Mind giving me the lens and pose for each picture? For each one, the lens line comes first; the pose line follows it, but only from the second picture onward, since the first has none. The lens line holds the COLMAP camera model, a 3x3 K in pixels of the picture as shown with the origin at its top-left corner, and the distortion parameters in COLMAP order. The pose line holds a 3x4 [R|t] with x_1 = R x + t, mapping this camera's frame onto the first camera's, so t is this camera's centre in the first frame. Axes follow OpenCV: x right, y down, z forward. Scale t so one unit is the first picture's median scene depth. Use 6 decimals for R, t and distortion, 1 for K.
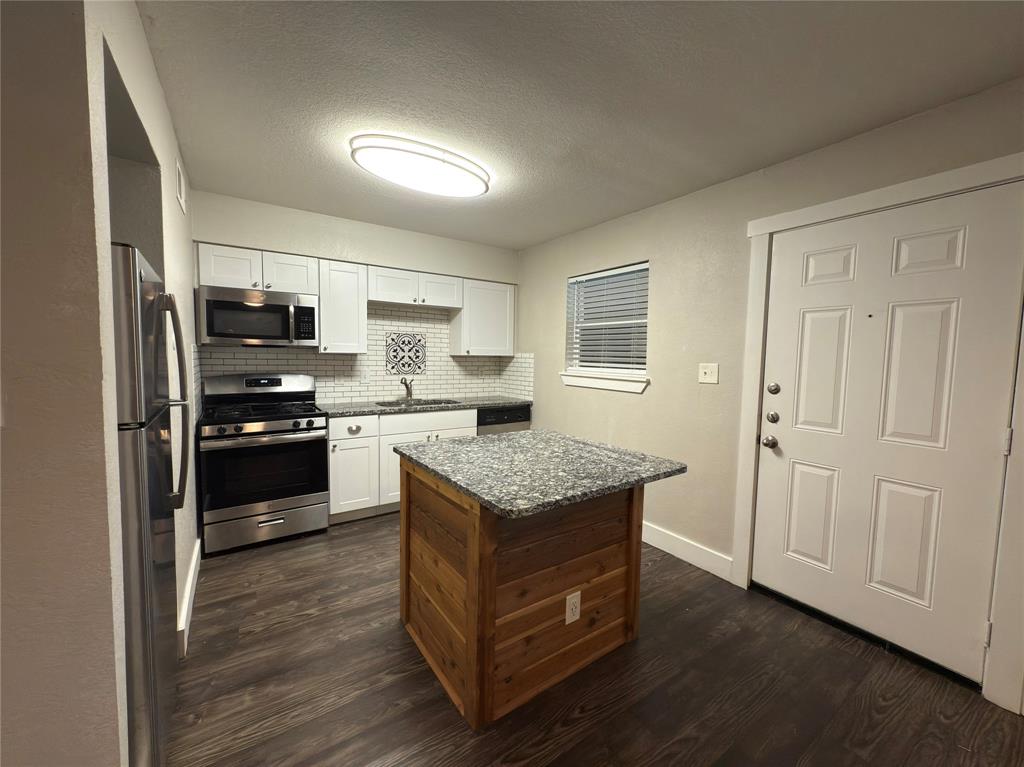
lens RADIAL K [[407.0, 0, 512.0], [0, 407.0, 383.5], [0, 0, 1]] dist [0.000365, 0.000063]
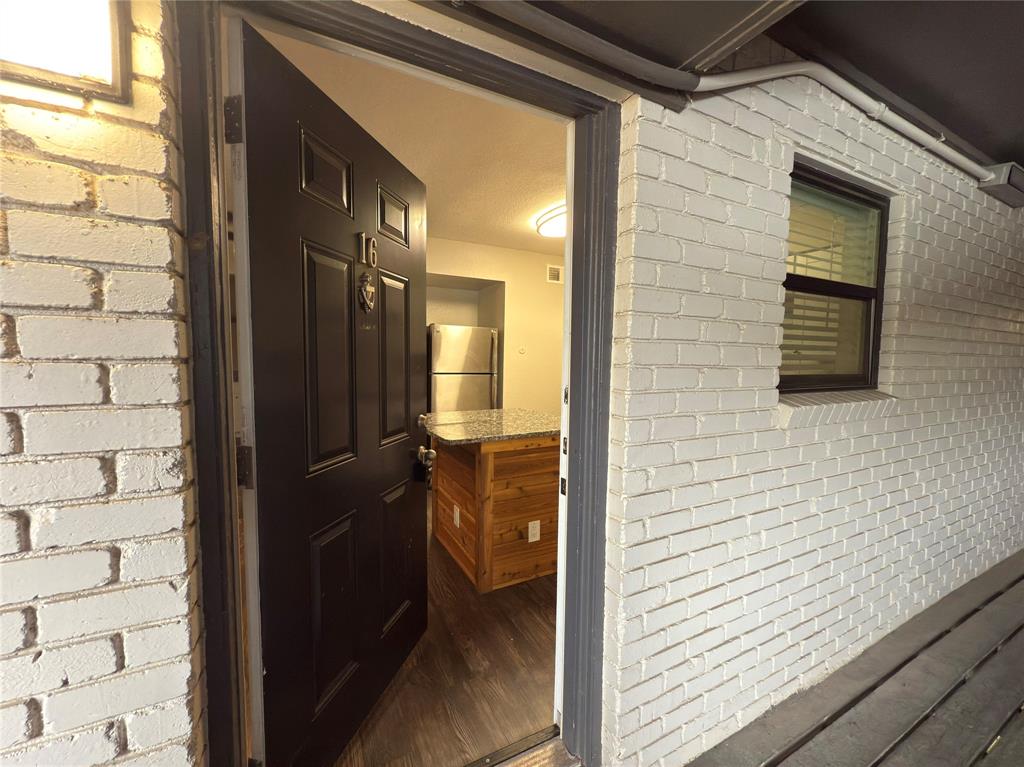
lens RADIAL K [[407.0, 0, 512.0], [0, 407.0, 383.5], [0, 0, 1]] dist [0.000365, 0.000063]
pose [[-0.130863, 0.032836, -0.990857, 0.915595], [-0.077114, 0.996086, 0.043194, -0.006186], [0.988397, 0.082061, -0.127818, 0.782823]]
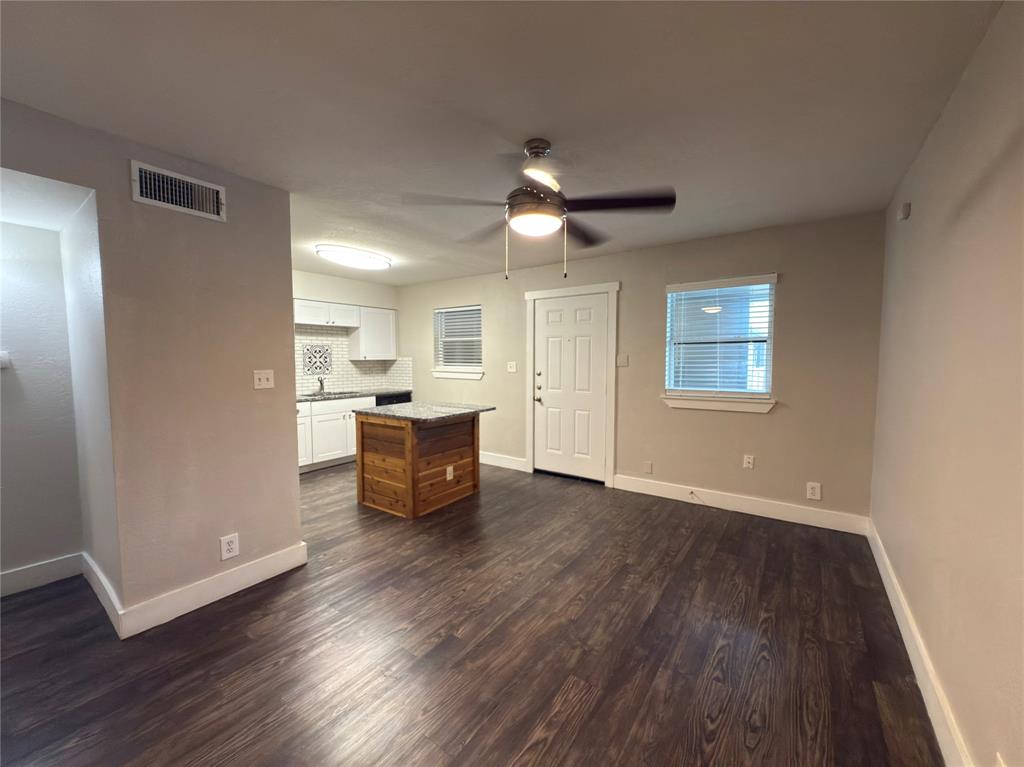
lens RADIAL K [[407.0, 0, 512.0], [0, 407.0, 383.5], [0, 0, 1]] dist [0.000365, 0.000063]
pose [[0.937601, -0.040928, 0.345297, -0.160849], [0.040995, 0.999134, 0.007112, 0.033273], [-0.345289, 0.007487, 0.938467, -0.695829]]
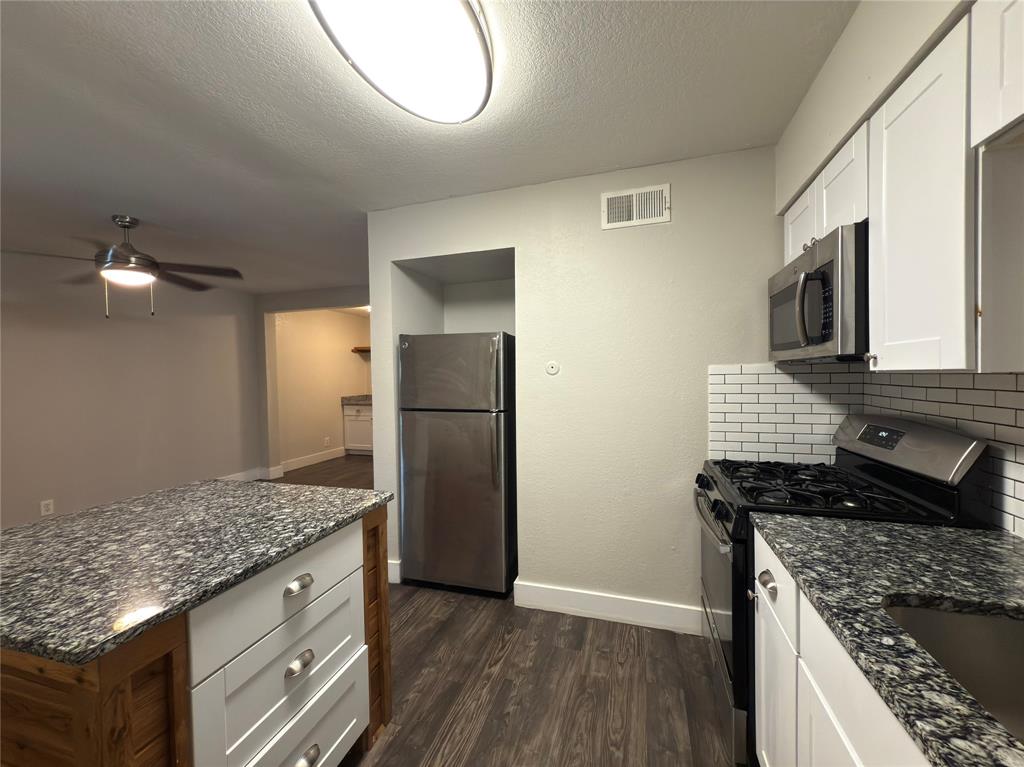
lens RADIAL K [[405.7, 0, 512.0], [0, 405.7, 383.5], [0, 0, 1]] dist [-0.000720, 0.000068]
pose [[-0.785459, 0.008745, -0.618852, 0.012966], [-0.039679, 0.997132, 0.064453, -0.081490], [0.617640, 0.075181, -0.782859, 1.177819]]
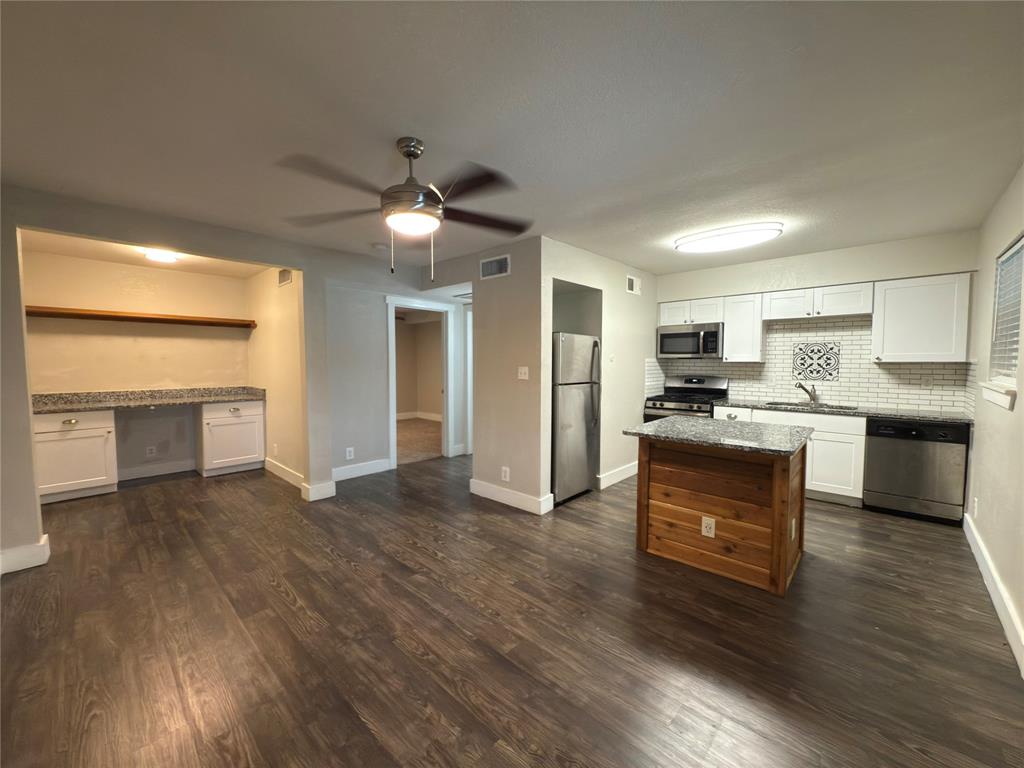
lens RADIAL K [[407.0, 0, 512.0], [0, 407.0, 384.0], [0, 0, 1]] dist [0.000365, 0.000063]
pose [[0.221585, 0.038631, -0.974375, 0.831994], [-0.061659, 0.997771, 0.025536, 0.013115], [0.973190, 0.054421, 0.223473, -0.048010]]
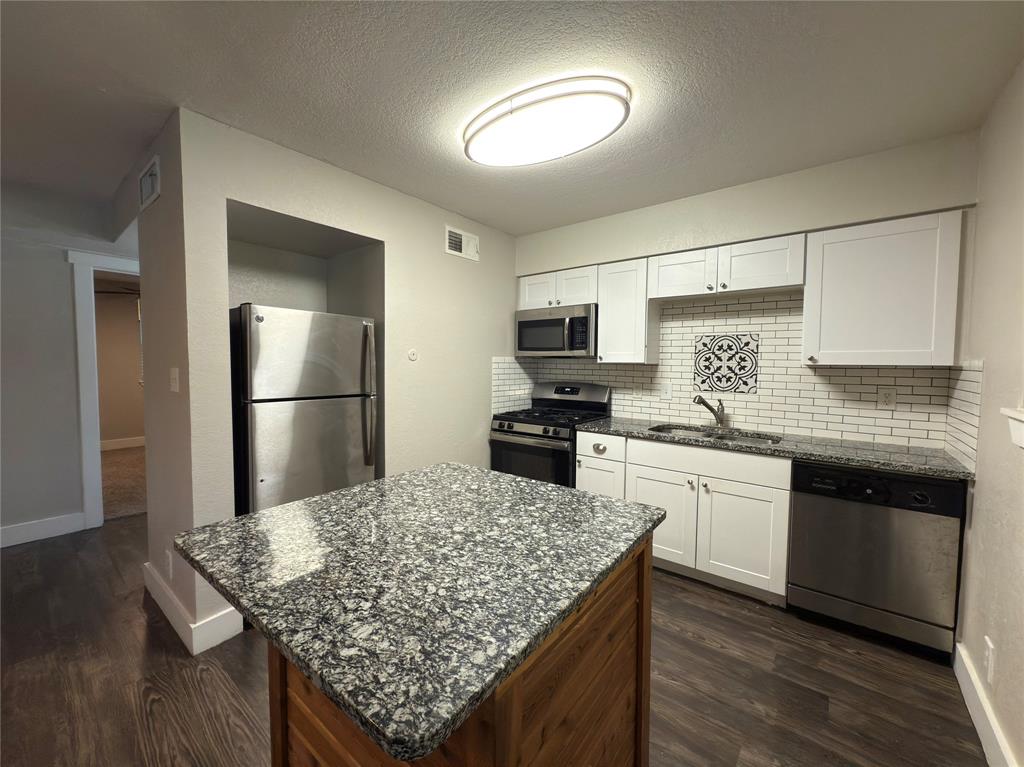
lens RADIAL K [[407.0, 0, 512.0], [0, 407.0, 383.5], [0, 0, 1]] dist [0.000365, 0.000063]
pose [[0.295419, 0.037002, -0.954651, 0.417729], [-0.068596, 0.997492, 0.017435, -0.032089], [0.952902, 0.060334, 0.297216, 0.570028]]
